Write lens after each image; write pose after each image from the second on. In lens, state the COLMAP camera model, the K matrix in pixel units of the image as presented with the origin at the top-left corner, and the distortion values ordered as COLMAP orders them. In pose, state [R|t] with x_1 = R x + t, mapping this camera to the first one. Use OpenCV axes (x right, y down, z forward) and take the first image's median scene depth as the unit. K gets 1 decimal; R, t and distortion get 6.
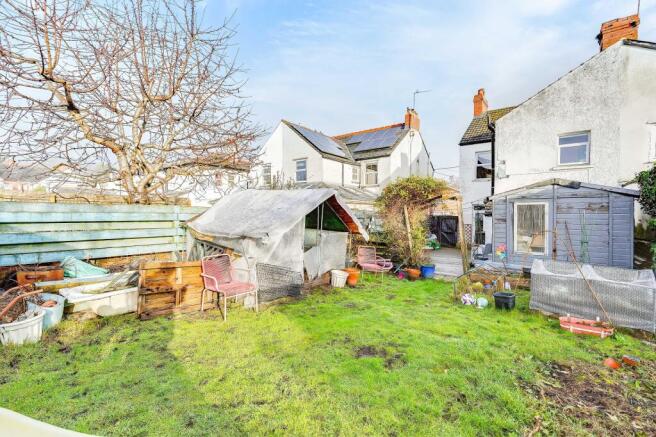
lens RADIAL K [[294.3, 0, 328.0], [0, 294.3, 218.5], [0, 0, 1]] dist [0.001245, 0.000204]
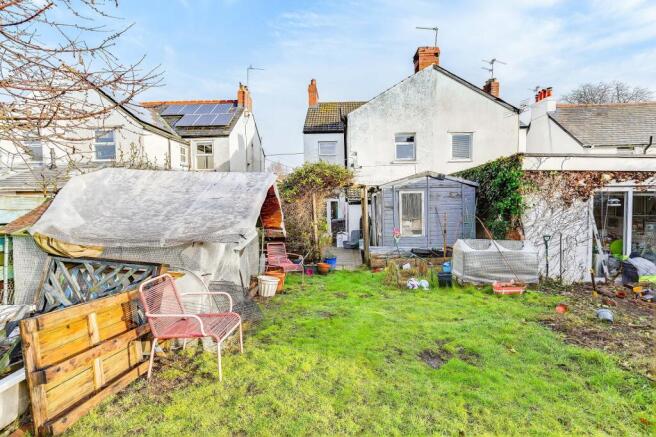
lens RADIAL K [[322.8, 0, 328.0], [0, 322.8, 218.5], [0, 0, 1]] dist [-0.002053, -0.000193]
pose [[0.804183, -0.044850, 0.592687, -0.207537], [0.028199, 0.998905, 0.037328, -0.003439], [-0.593713, -0.013305, 0.804567, 0.124748]]
